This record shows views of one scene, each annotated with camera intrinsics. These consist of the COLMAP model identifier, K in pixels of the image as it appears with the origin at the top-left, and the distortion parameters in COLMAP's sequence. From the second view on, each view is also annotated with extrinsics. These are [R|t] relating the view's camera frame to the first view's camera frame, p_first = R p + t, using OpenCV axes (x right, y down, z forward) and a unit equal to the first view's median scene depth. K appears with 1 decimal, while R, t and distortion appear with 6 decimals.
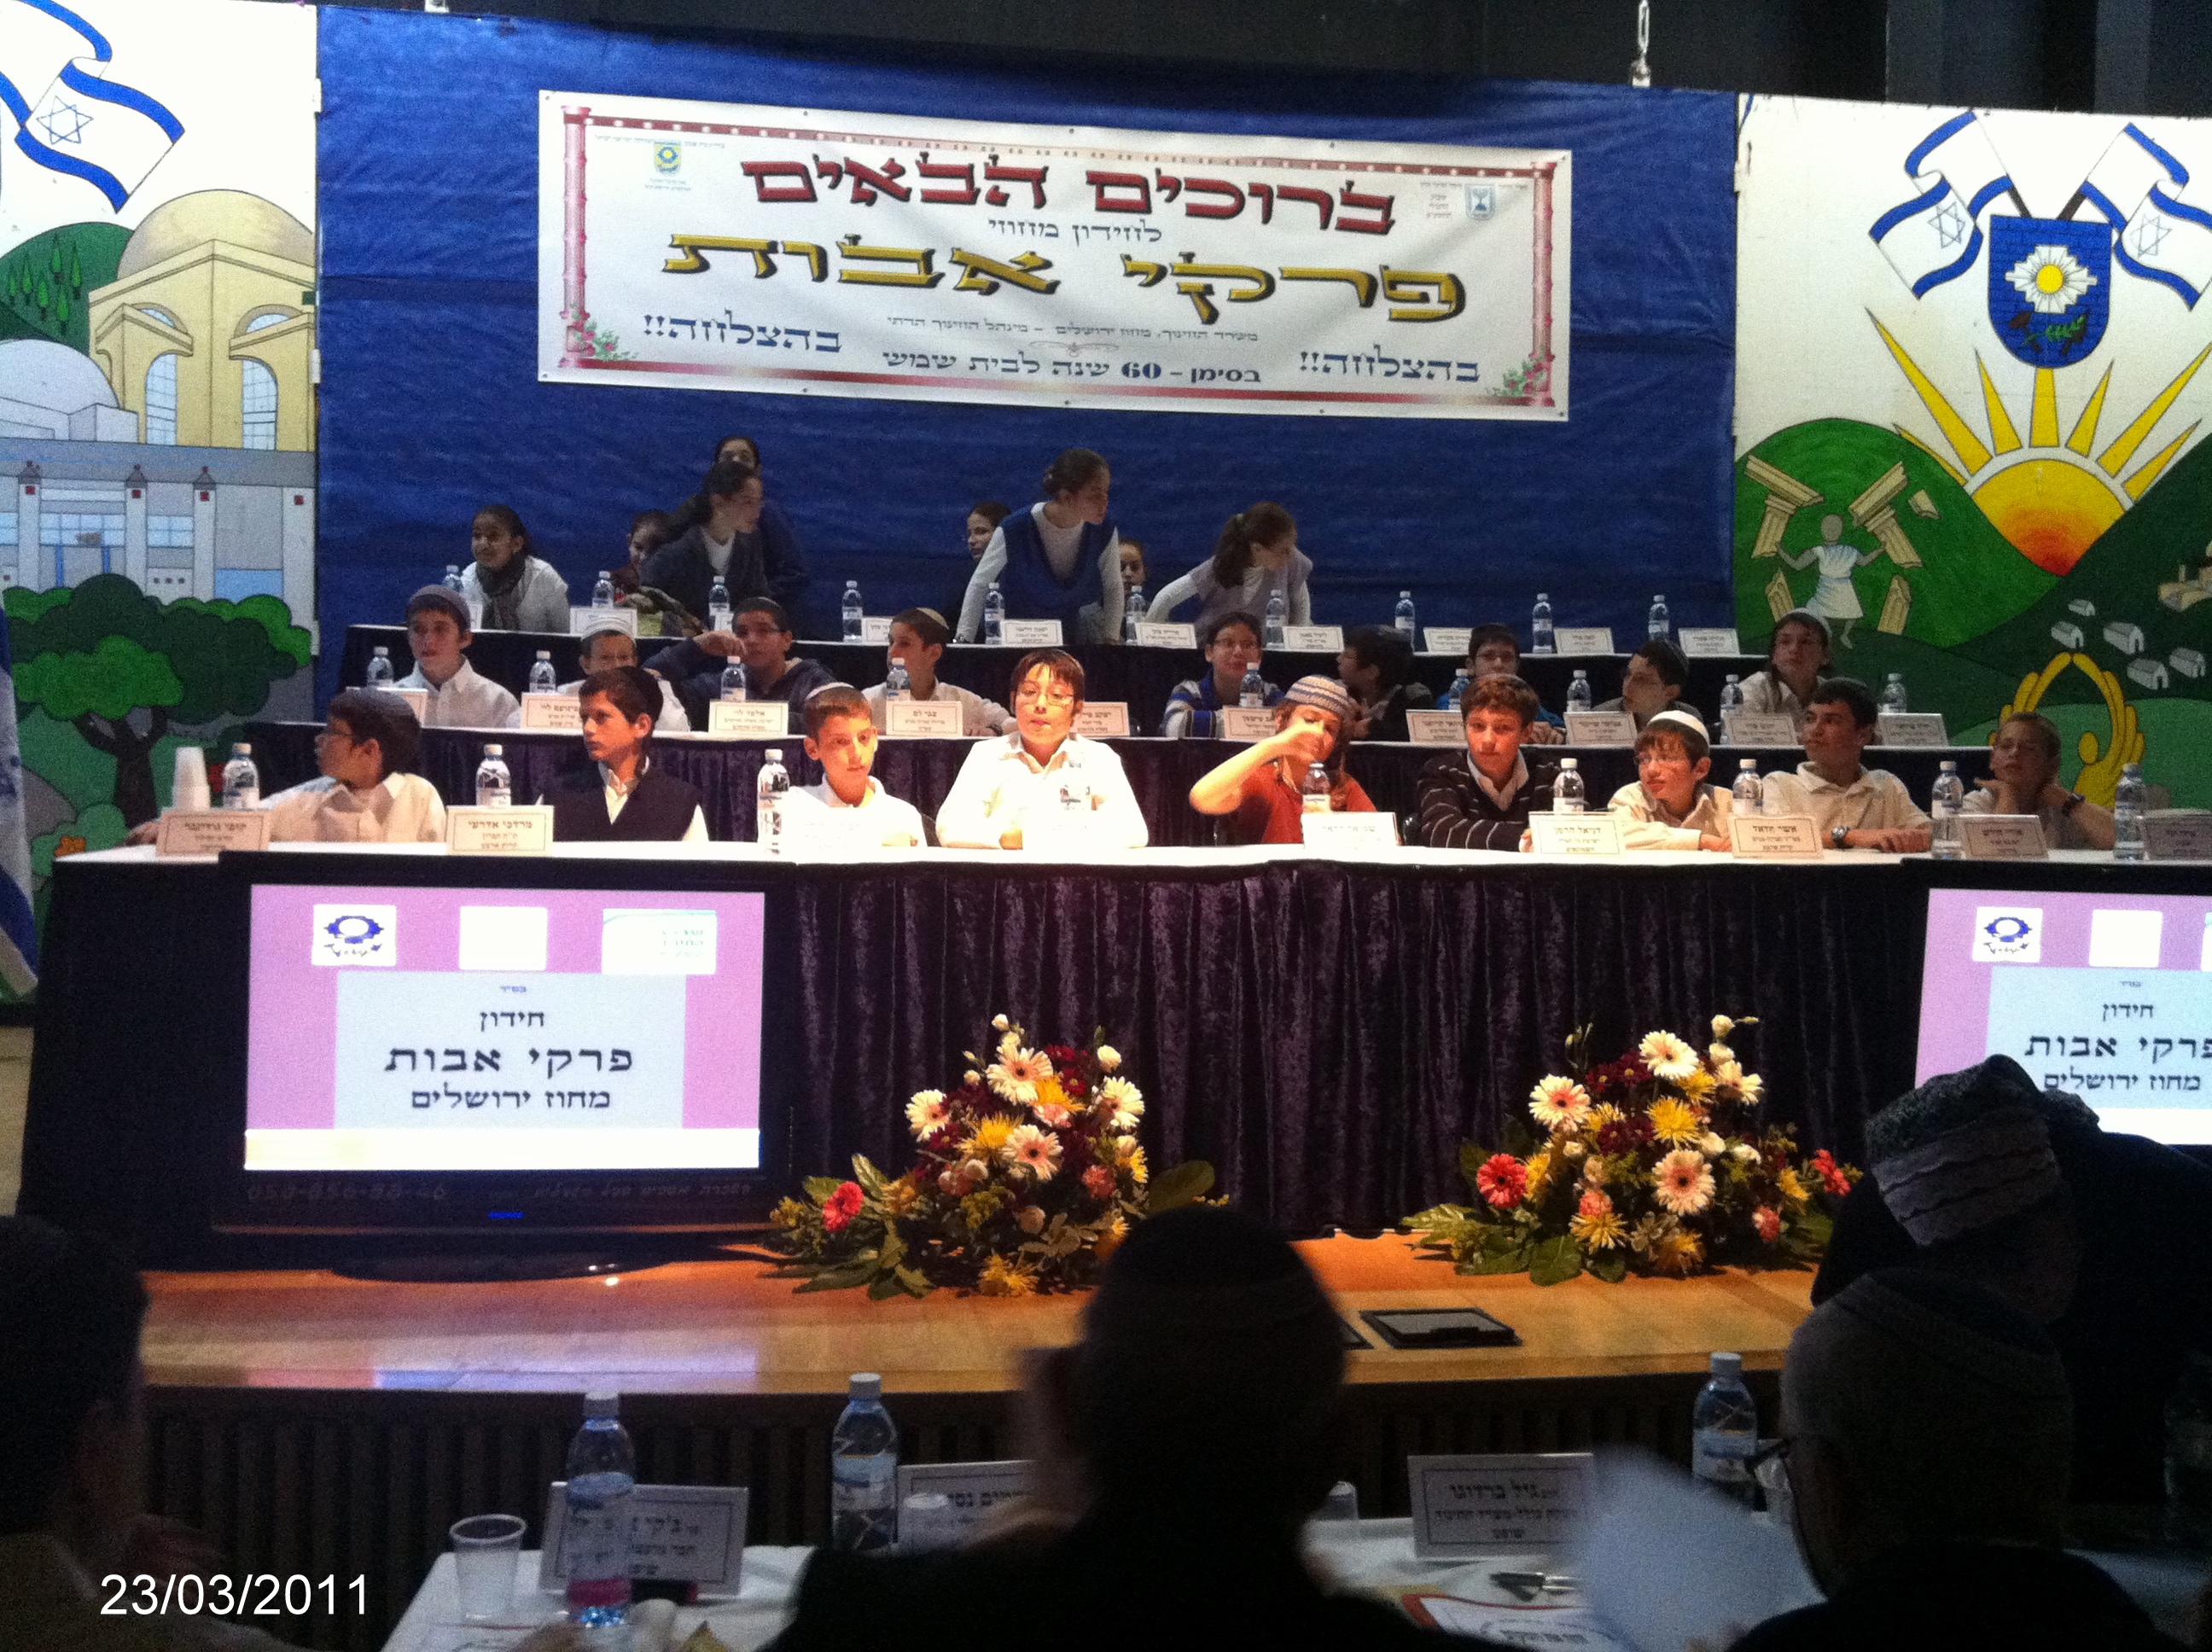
lens RADIAL K [[2115.7, 0, 1111.4], [0, 2115.7, 822.7], [0, 0, 1]] dist [0.091504, -0.204638]
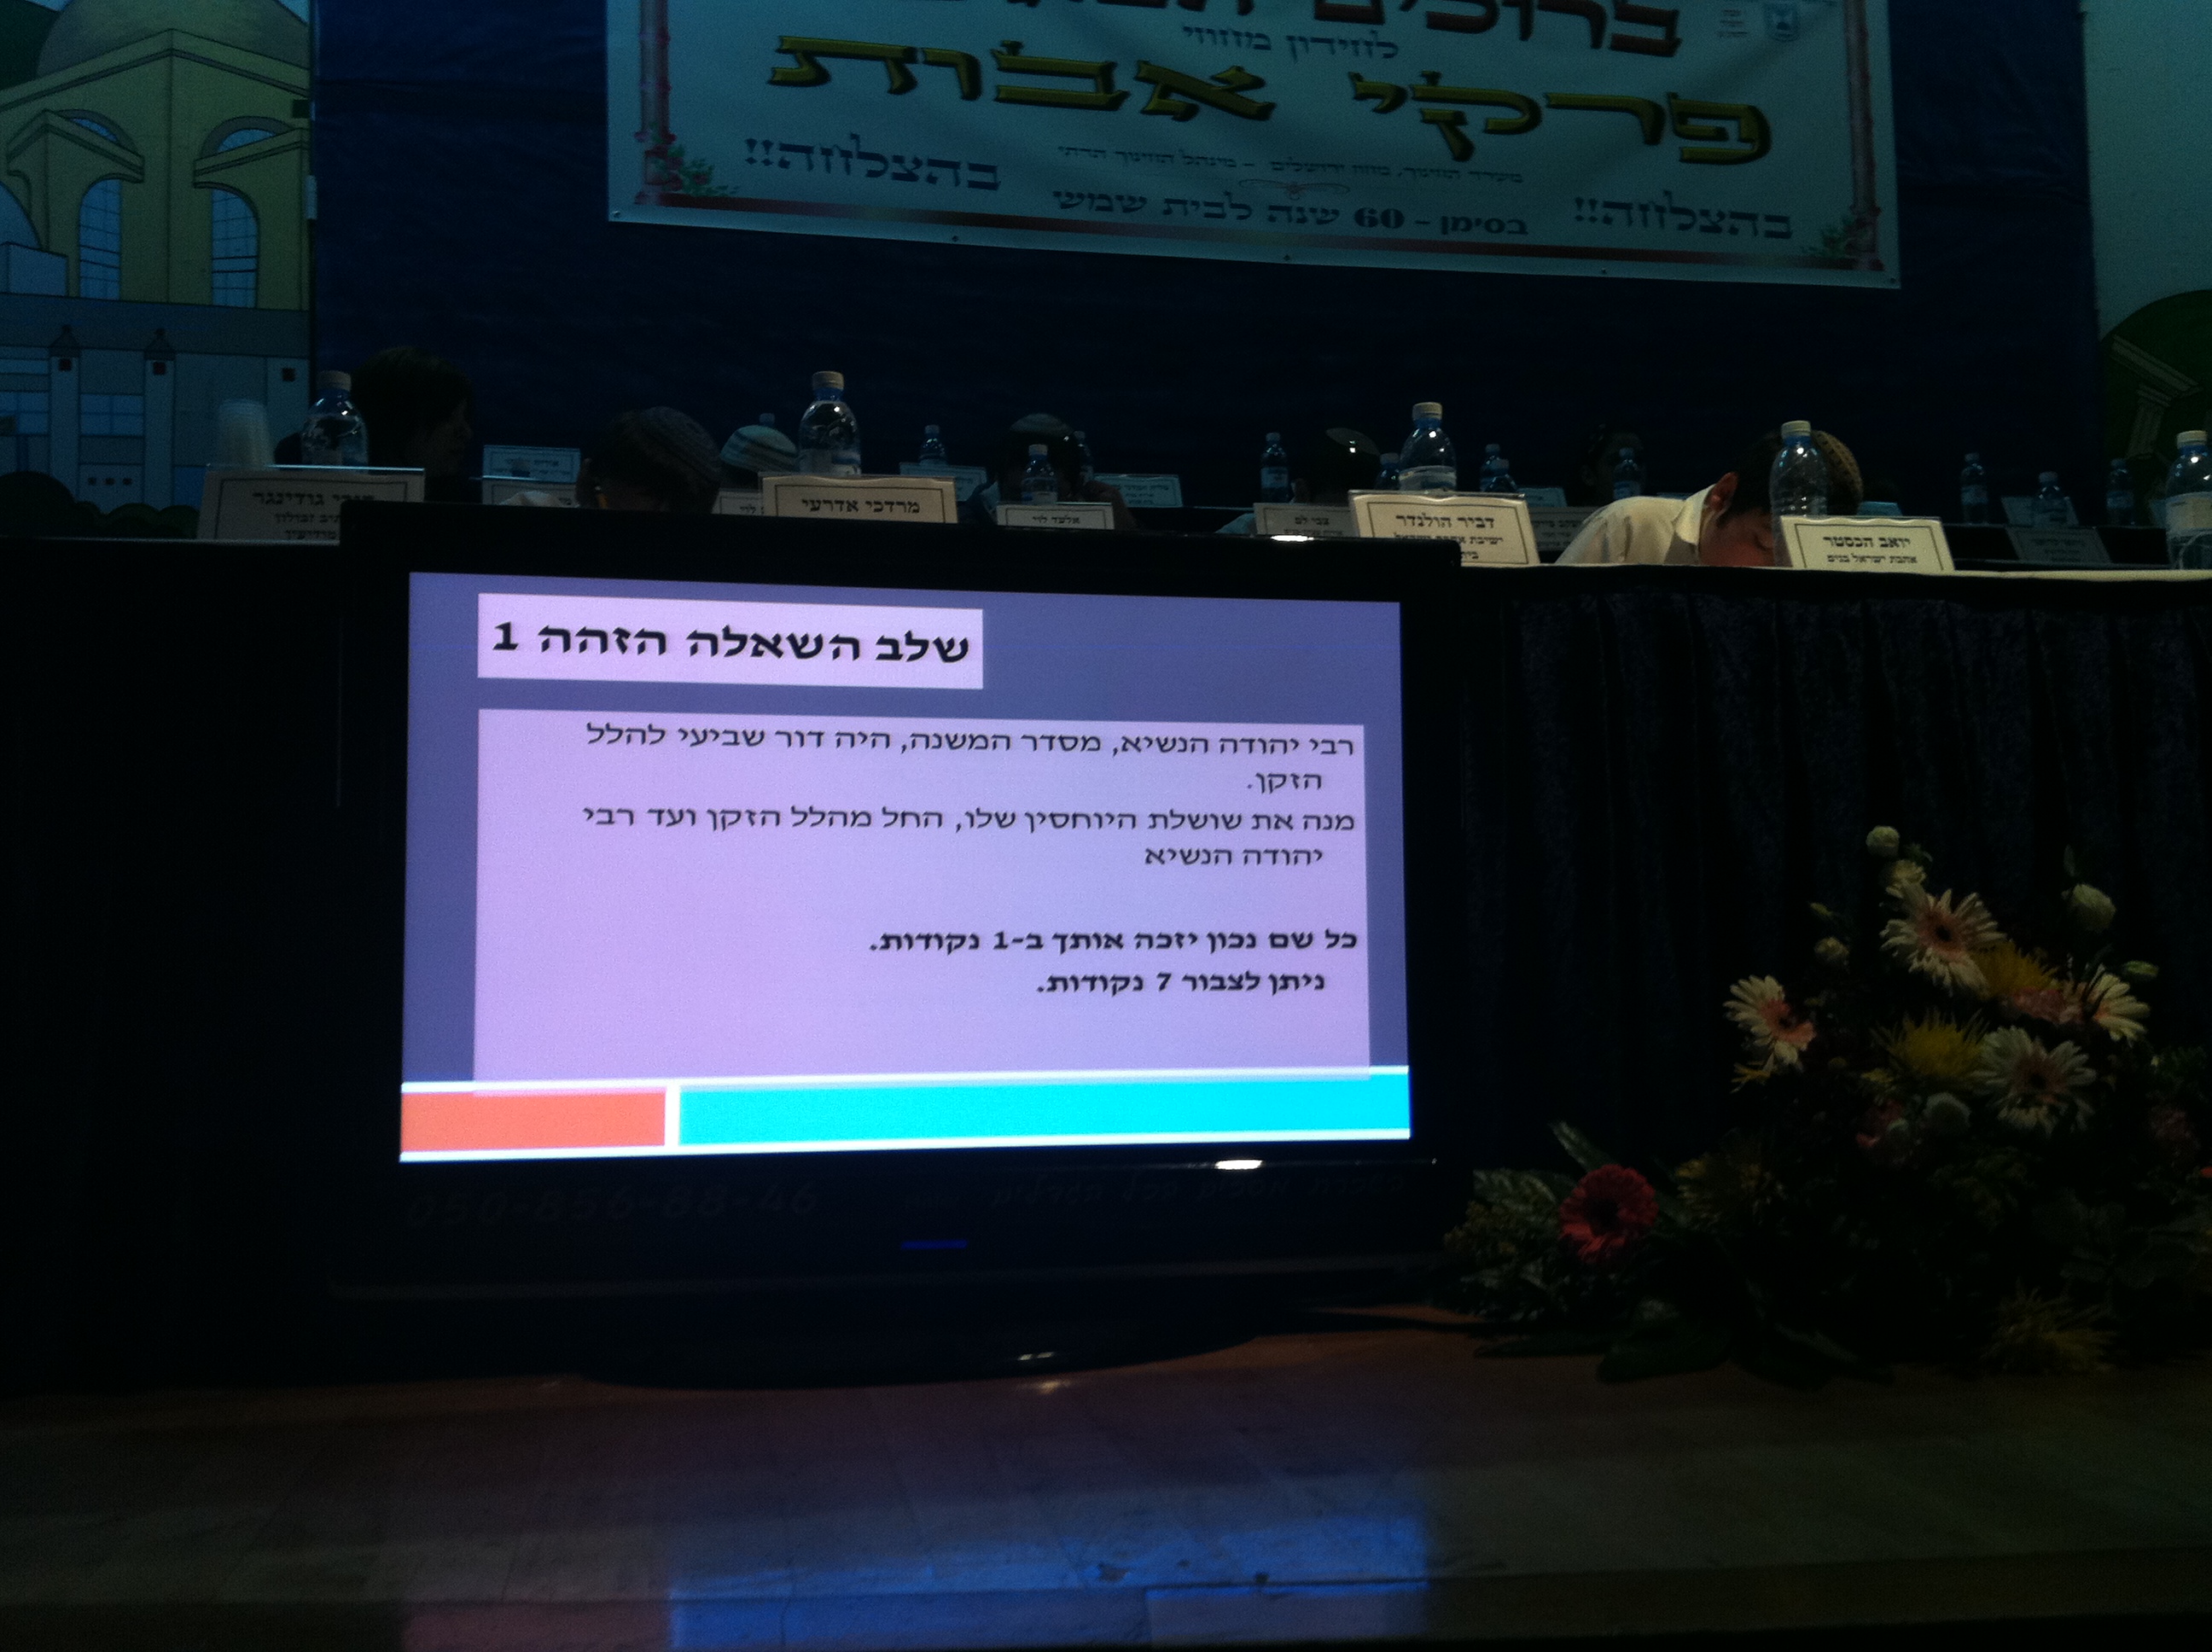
lens RADIAL K [[2085.0, 0, 1102.2], [0, 2085.0, 842.8], [0, 0, 1]] dist [0.035479, -0.062143]
pose [[0.998572, -0.023835, 0.047807, -0.132277], [0.026841, 0.997636, -0.063265, 0.061950], [-0.046186, 0.064458, 0.996851, 0.263726]]
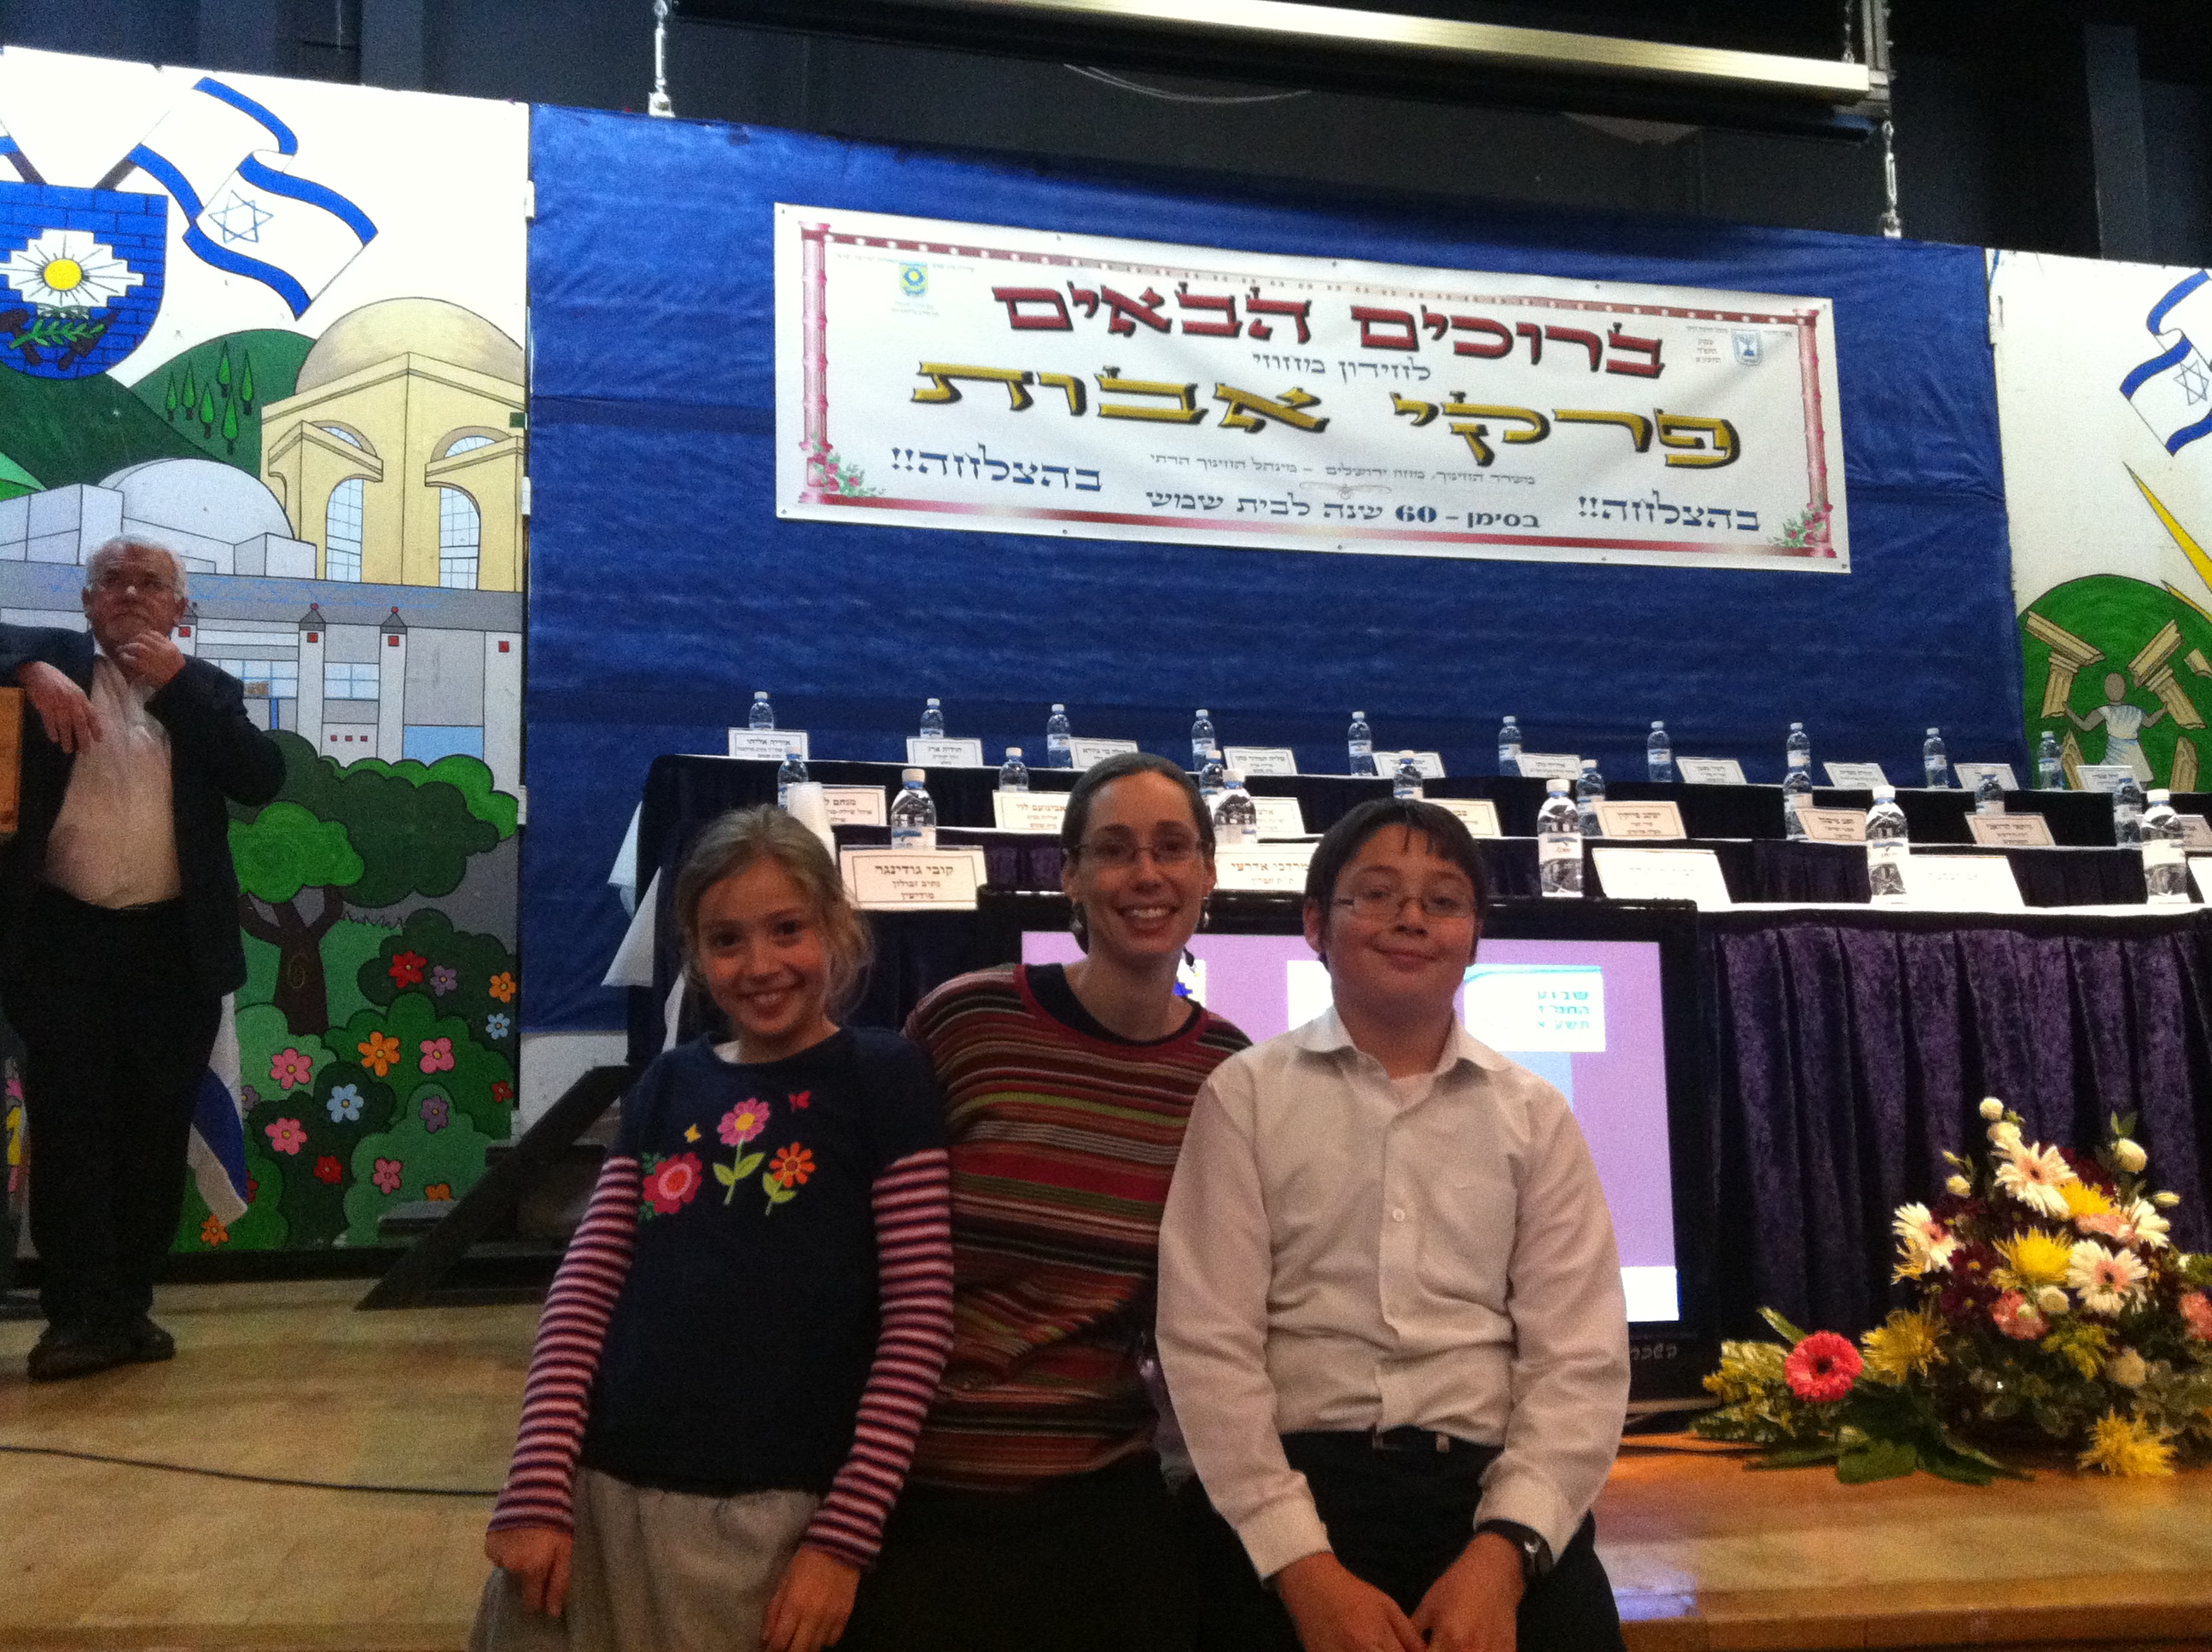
lens RADIAL K [[2057.2, 0, 1108.6], [0, 2057.2, 843.3], [0, 0, 1]] dist [0.104877, -0.227243]
pose [[0.994649, -0.015342, 0.102168, -0.216830], [0.029516, 0.989895, -0.138697, 0.048266], [-0.099008, 0.140971, 0.985051, 0.159379]]
